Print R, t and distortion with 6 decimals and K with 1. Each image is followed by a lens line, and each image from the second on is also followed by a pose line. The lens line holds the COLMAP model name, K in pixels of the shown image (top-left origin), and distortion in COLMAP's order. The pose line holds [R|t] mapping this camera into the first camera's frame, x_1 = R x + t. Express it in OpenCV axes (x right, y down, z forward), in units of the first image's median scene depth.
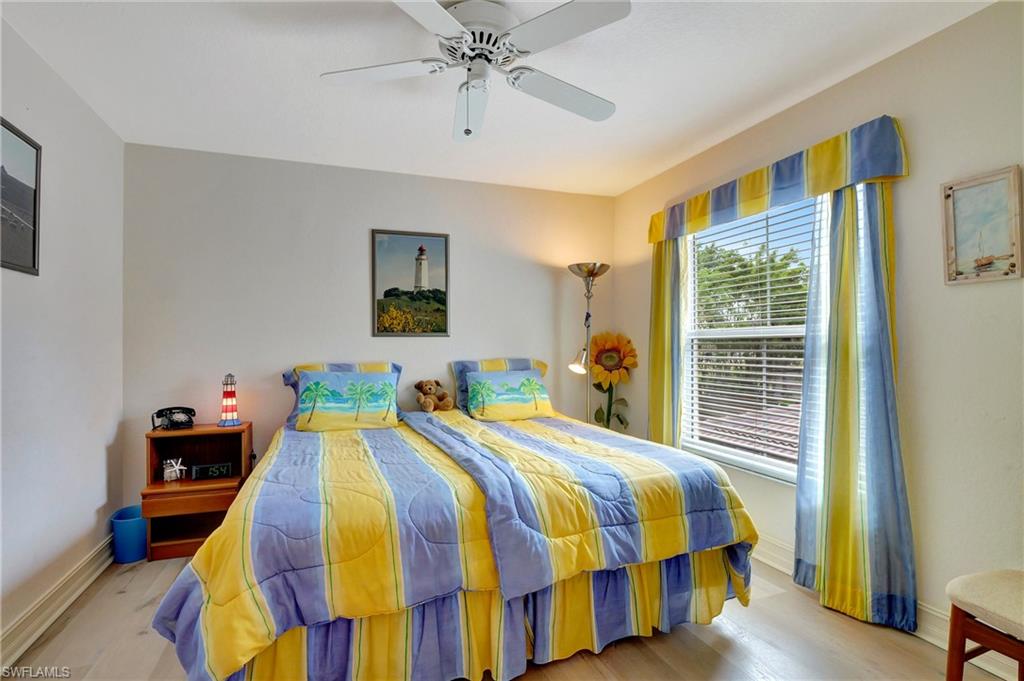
lens RADIAL K [[499.9, 0, 514.9], [0, 499.9, 340.9], [0, 0, 1]] dist [-0.011137, -0.002375]
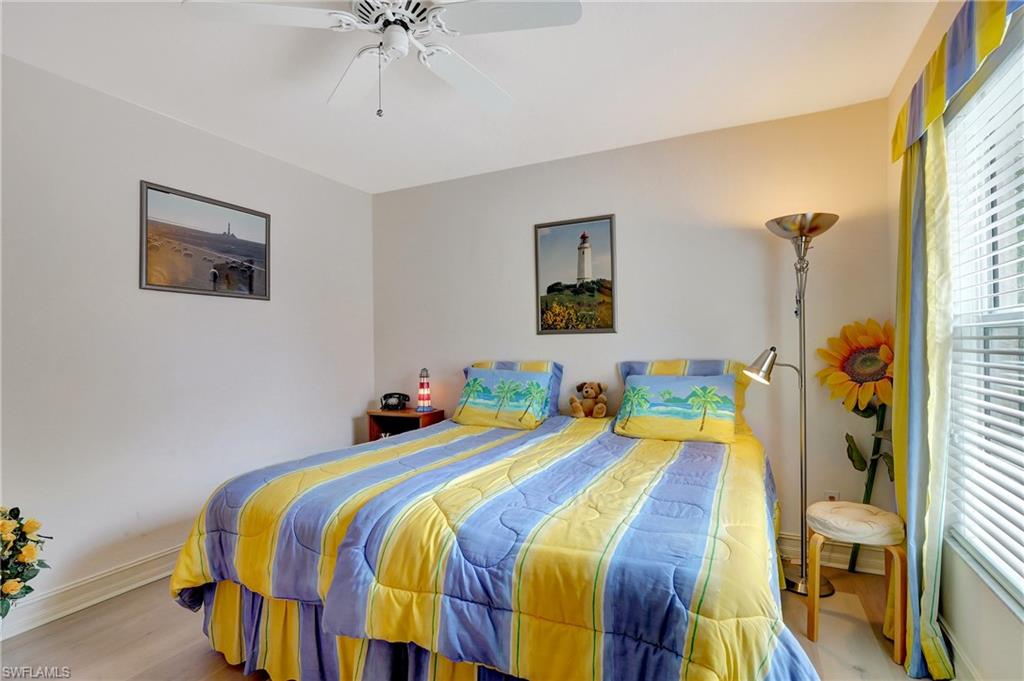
lens RADIAL K [[499.9, 0, 512.4], [0, 499.9, 343.5], [0, 0, 1]] dist [-0.011137, -0.002375]
pose [[0.675108, -0.004347, -0.737706, 0.399972], [0.015342, 0.999849, 0.008148, 0.000080], [0.737559, -0.016818, 0.675073, 0.300860]]
